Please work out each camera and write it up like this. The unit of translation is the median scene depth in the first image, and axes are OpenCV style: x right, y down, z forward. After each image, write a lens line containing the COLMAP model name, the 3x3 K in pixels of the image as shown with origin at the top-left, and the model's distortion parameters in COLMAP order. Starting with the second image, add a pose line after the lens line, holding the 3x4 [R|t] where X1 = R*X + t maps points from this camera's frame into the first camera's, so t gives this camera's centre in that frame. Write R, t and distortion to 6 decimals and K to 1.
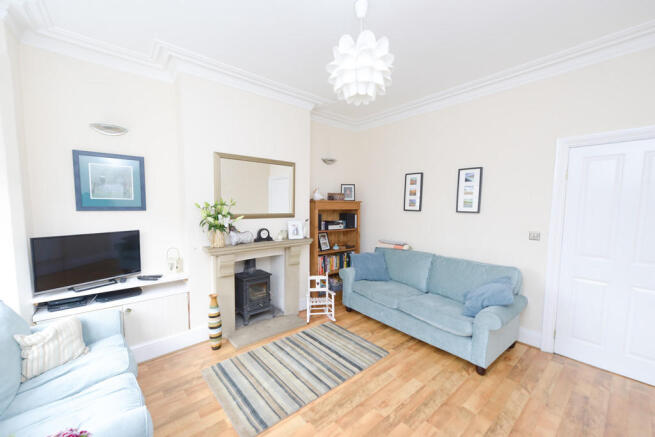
lens RADIAL K [[257.2, 0, 322.6], [0, 257.2, 222.3], [0, 0, 1]] dist [0.001135, -0.000192]
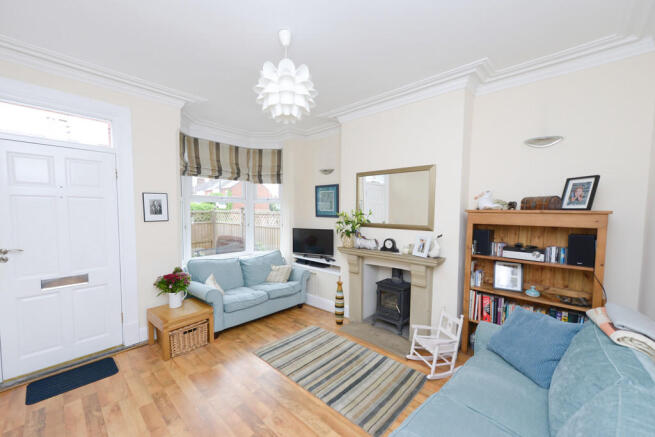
lens RADIAL K [[257.2, 0, 322.6], [0, 257.2, 222.3], [0, 0, 1]] dist [0.001135, -0.000192]
pose [[0.118441, 0.044255, -0.991974, 0.806018], [-0.072742, 0.996709, 0.035781, -0.062706], [0.990293, 0.067921, 0.121270, 0.672804]]
